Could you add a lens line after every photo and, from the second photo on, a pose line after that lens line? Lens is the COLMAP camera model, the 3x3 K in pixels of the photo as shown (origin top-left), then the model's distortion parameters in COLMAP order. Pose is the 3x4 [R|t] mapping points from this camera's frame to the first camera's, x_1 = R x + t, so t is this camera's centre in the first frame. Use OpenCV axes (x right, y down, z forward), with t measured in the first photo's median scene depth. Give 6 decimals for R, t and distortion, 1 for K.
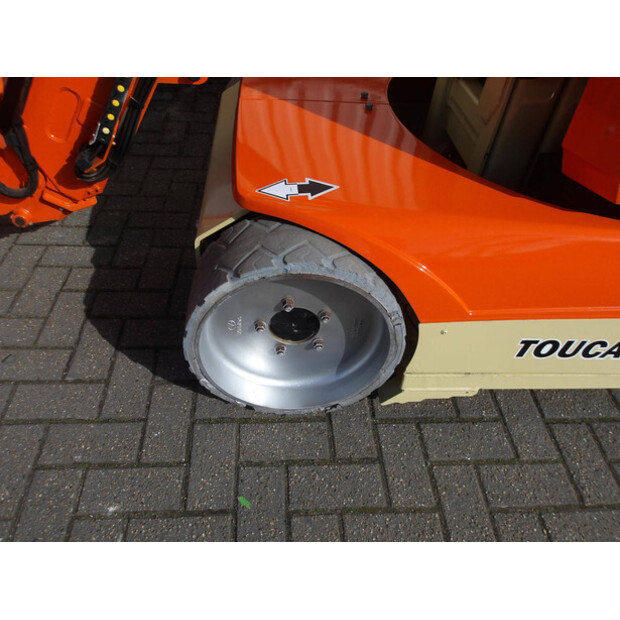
lens RADIAL K [[512.1, 0, 302.3], [0, 512.1, 311.7], [0, 0, 1]] dist [0.000439, -0.005621]
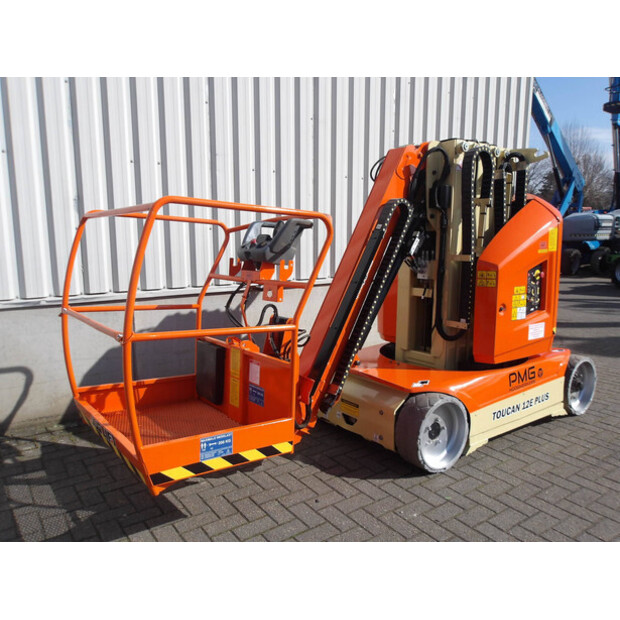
lens RADIAL K [[523.4, 0, 319.9], [0, 523.4, 303.6], [0, 0, 1]] dist [0.010069, -0.003722]
pose [[0.827376, -0.138495, 0.544305, -1.981985], [0.426832, 0.784943, -0.449087, 0.494758], [-0.365052, 0.603891, 0.708557, -1.198957]]
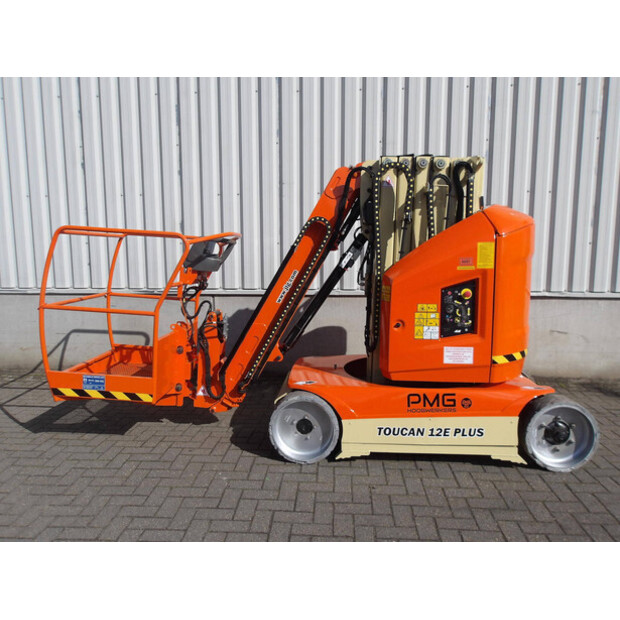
lens RADIAL K [[512.1, 0, 302.3], [0, 512.1, 311.7], [0, 0, 1]] dist [0.000439, -0.005621]
pose [[0.989949, -0.047391, -0.133249, 0.413452], [-0.043852, 0.792893, -0.607781, 1.345912], [0.134456, 0.607516, 0.782845, -1.815630]]
